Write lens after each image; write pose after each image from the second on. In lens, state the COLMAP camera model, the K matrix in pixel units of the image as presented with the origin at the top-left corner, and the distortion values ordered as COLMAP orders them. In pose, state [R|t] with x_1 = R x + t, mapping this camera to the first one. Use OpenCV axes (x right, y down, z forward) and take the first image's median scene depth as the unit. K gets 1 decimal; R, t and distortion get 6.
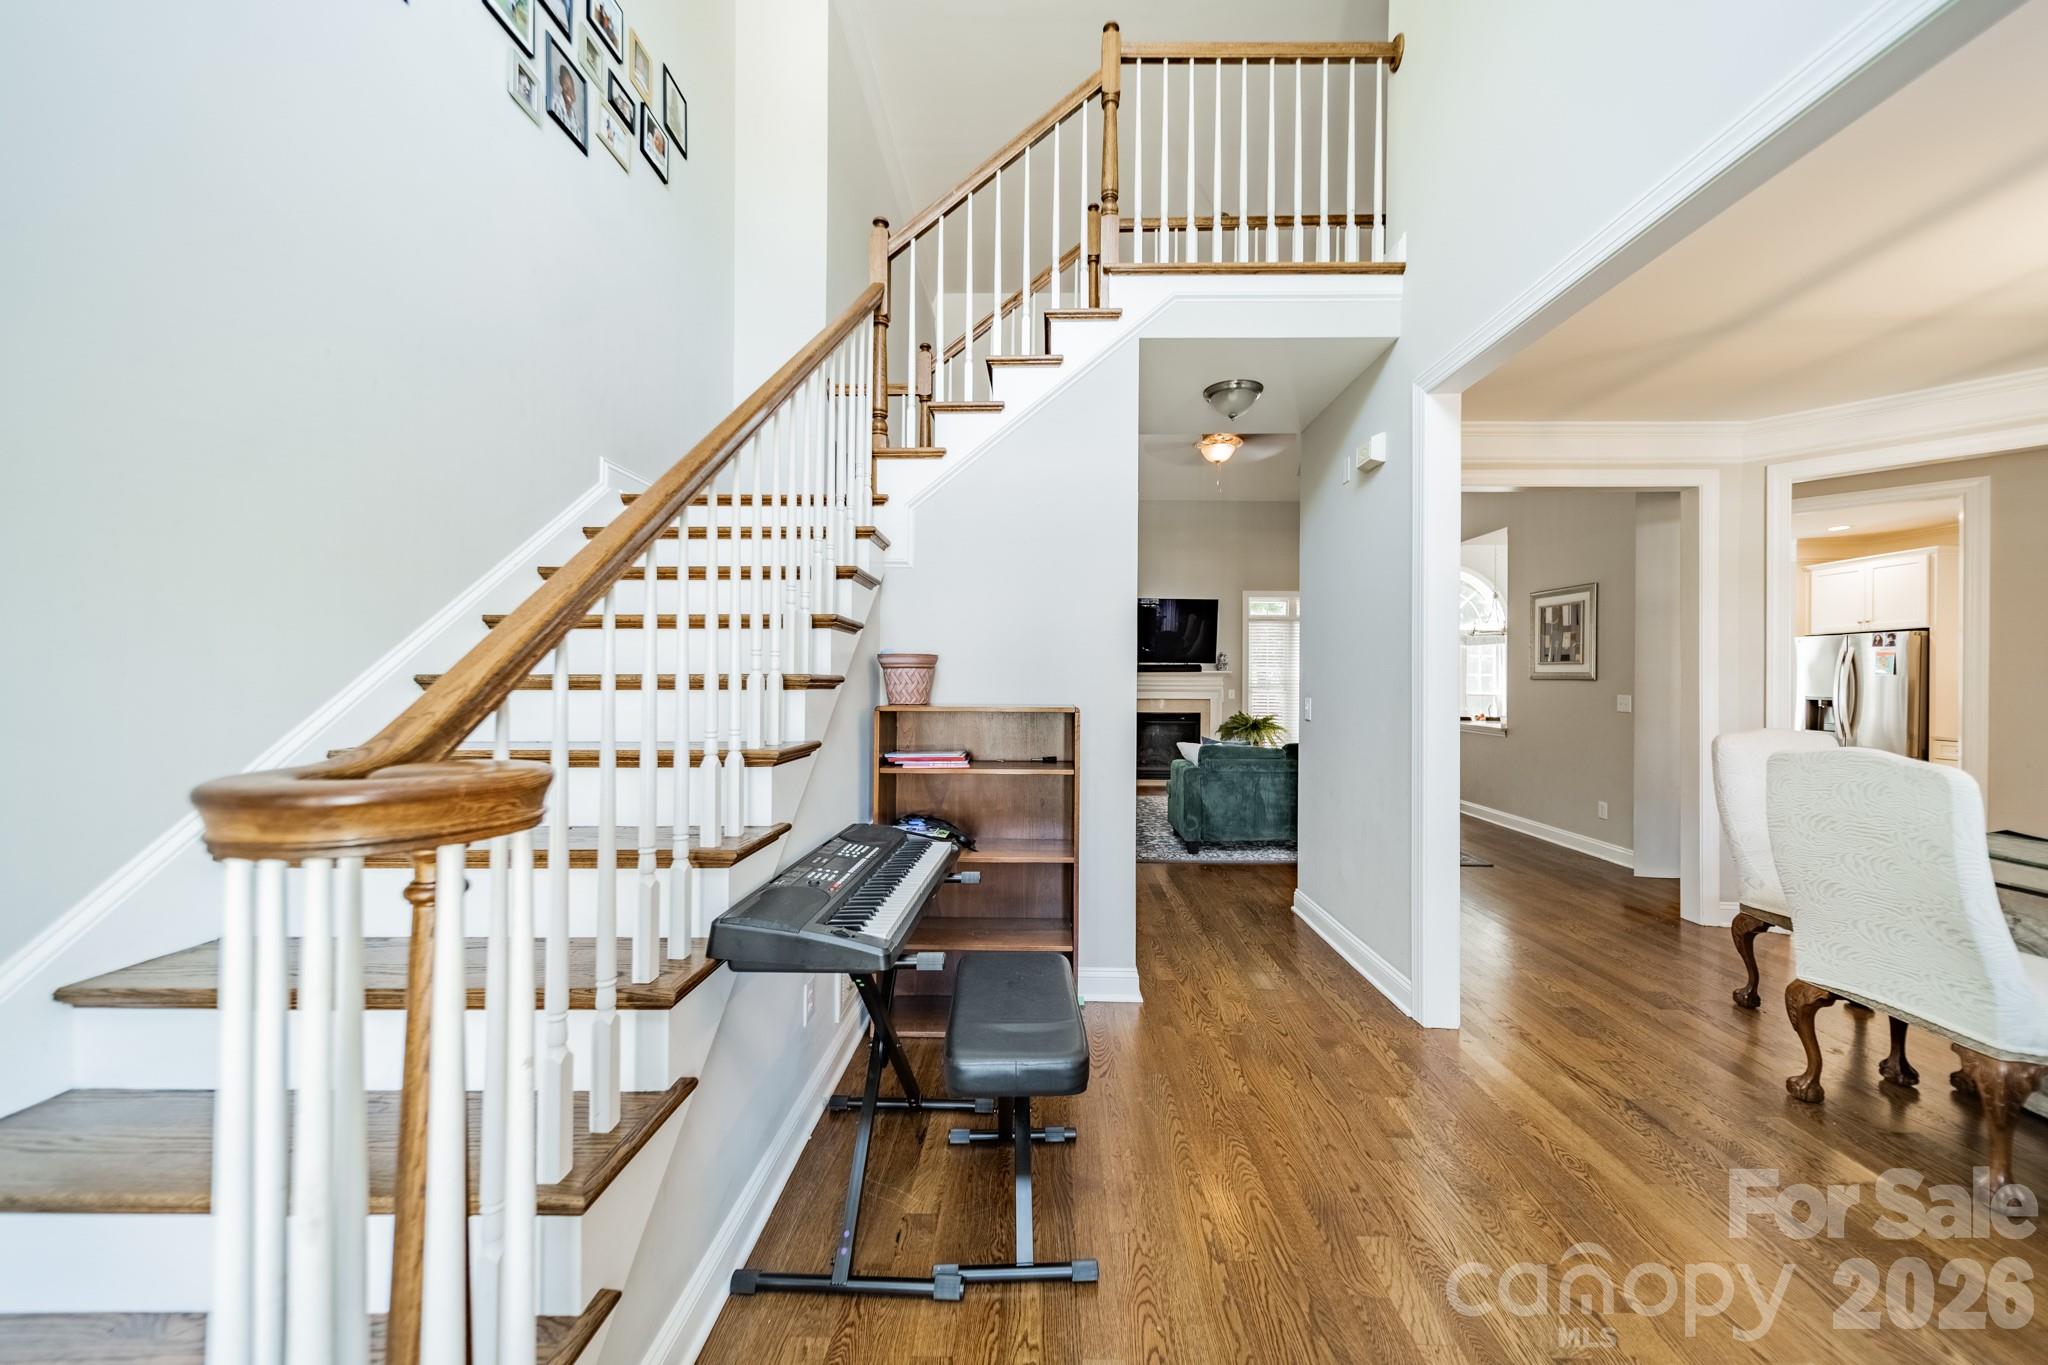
lens RADIAL K [[719.5, 0, 1033.2], [0, 719.5, 674.9], [0, 0, 1]] dist [0.006446, -0.000066]
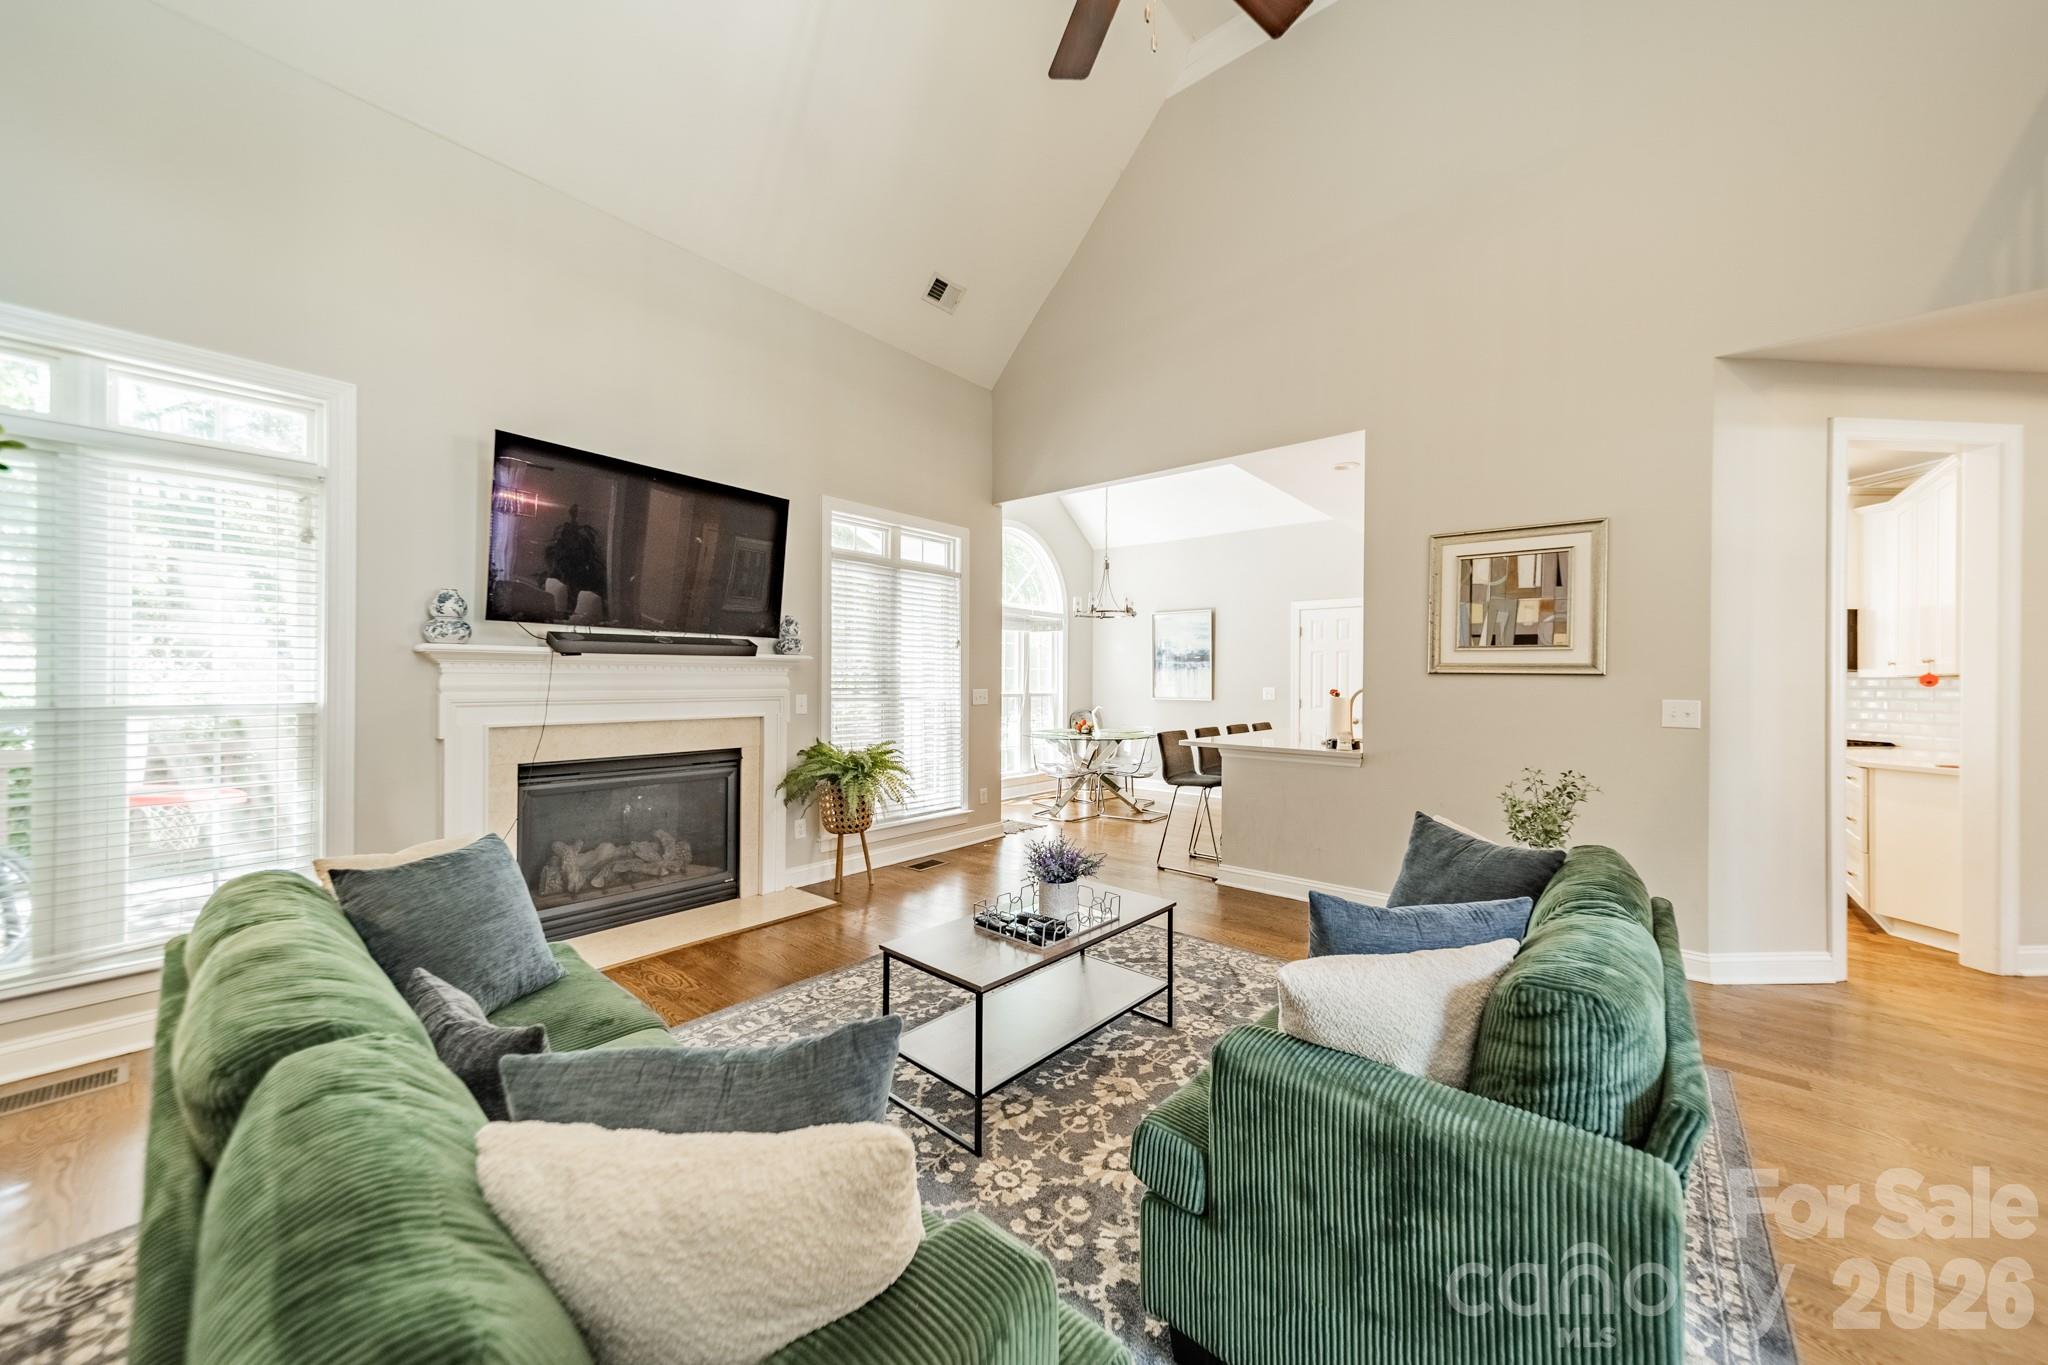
lens RADIAL K [[719.5, 0, 1030.4], [0, 719.5, 669.8], [0, 0, 1]] dist [0.006446, -0.000066]
pose [[0.644896, 0.010173, 0.764202, -0.000292], [-0.007373, 0.999948, -0.007089, 0.008775], [-0.764234, -0.001063, 0.644938, 0.872847]]
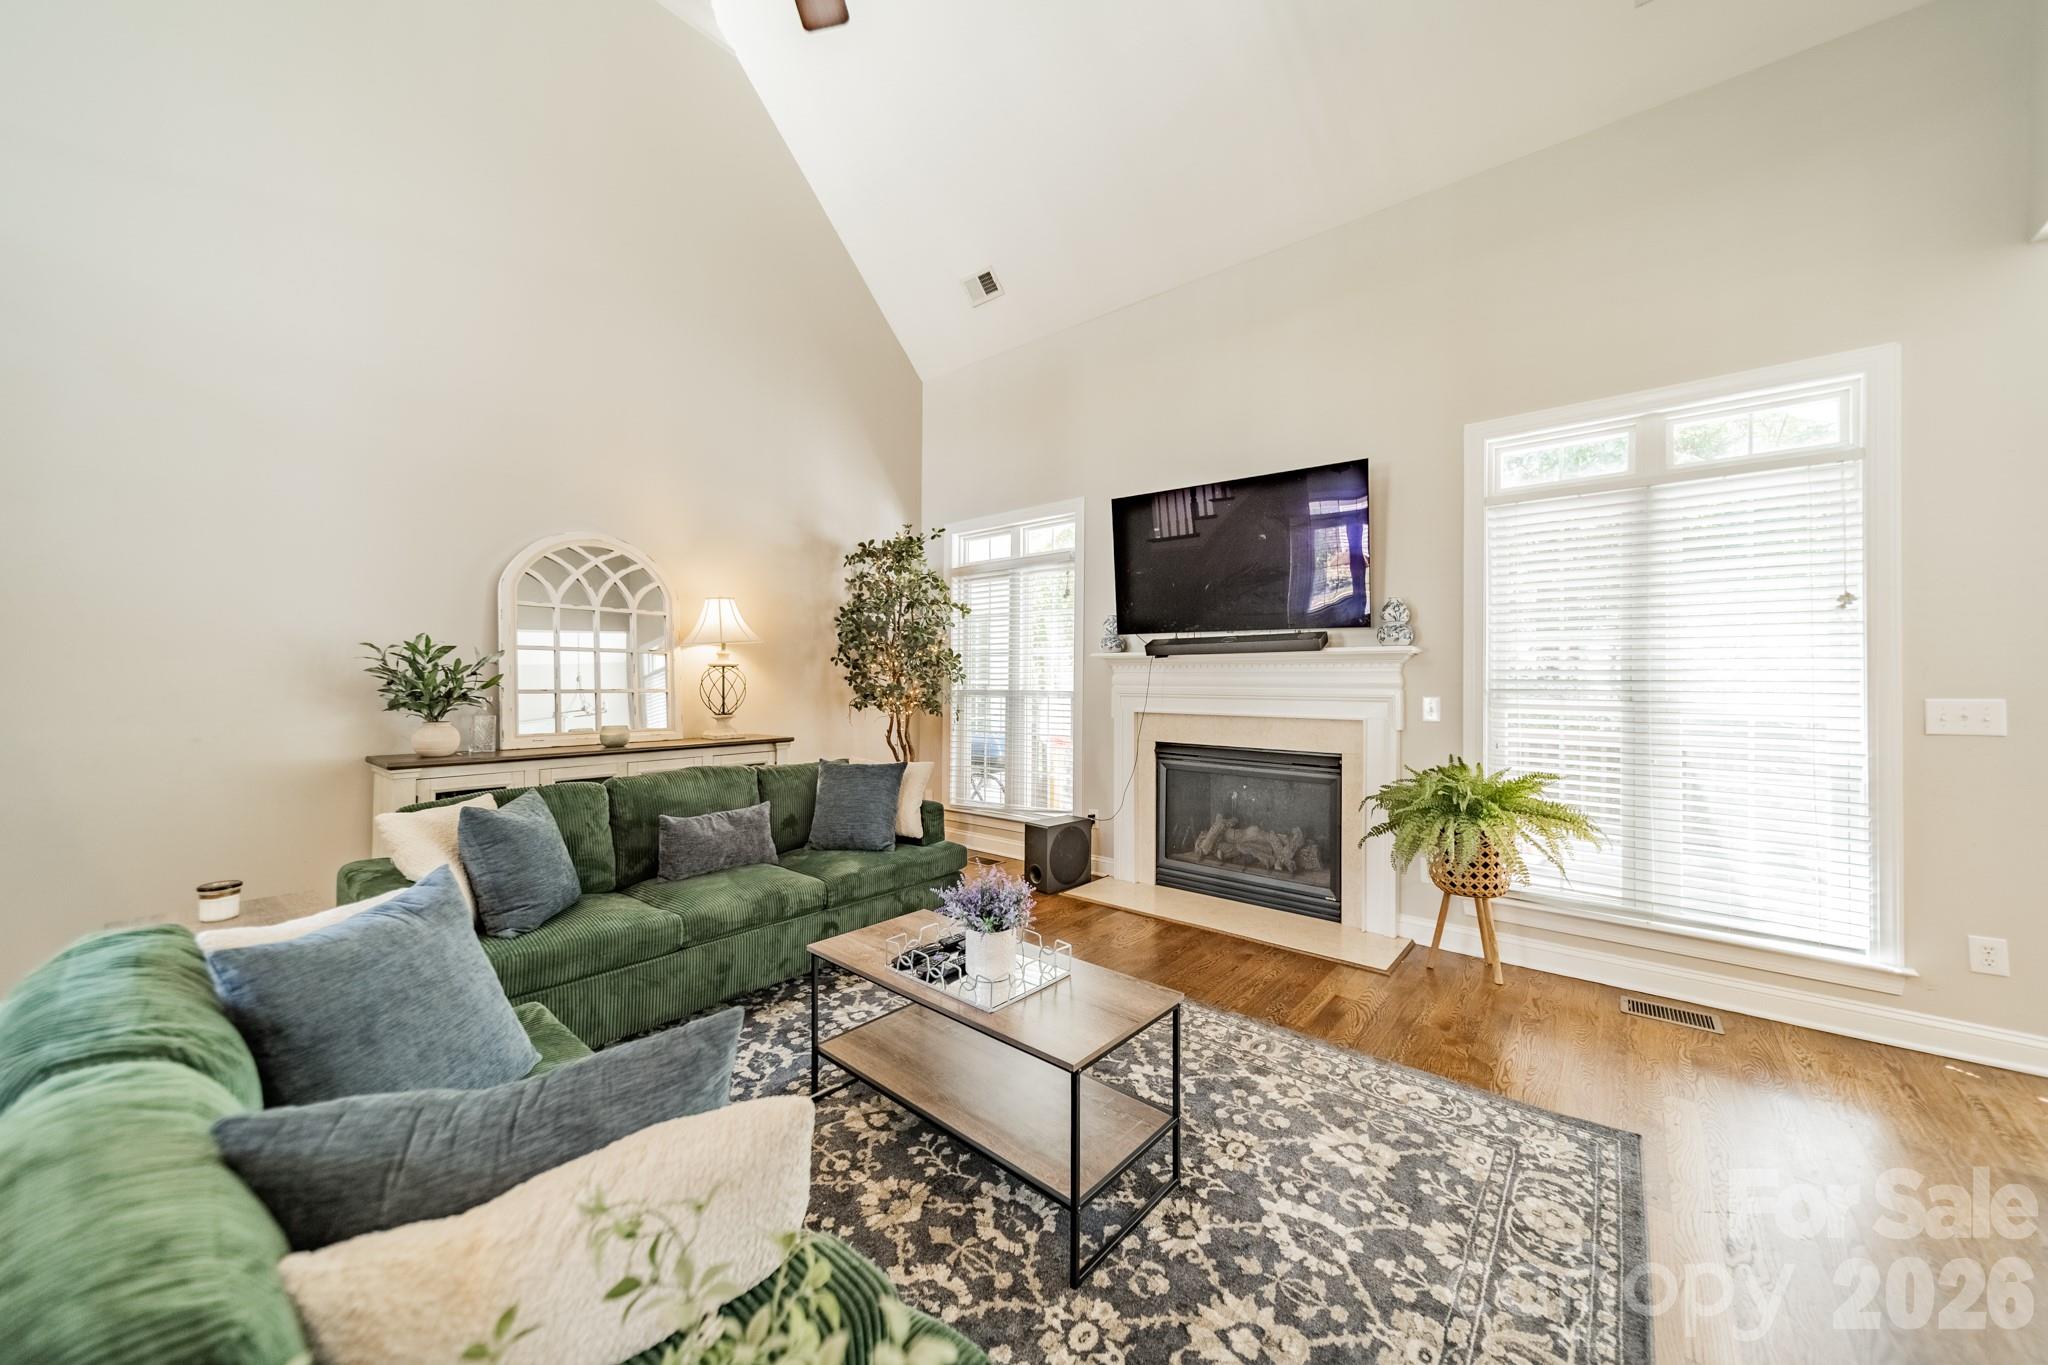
lens RADIAL K [[719.5, 0, 1032.2], [0, 719.5, 667.4], [0, 0, 1]] dist [0.006446, -0.000066]
pose [[0.773255, -0.010612, -0.634006, 0.548215], [0.001692, 0.999891, -0.014672, 0.015794], [0.634093, 0.010272, 0.773189, 0.889764]]
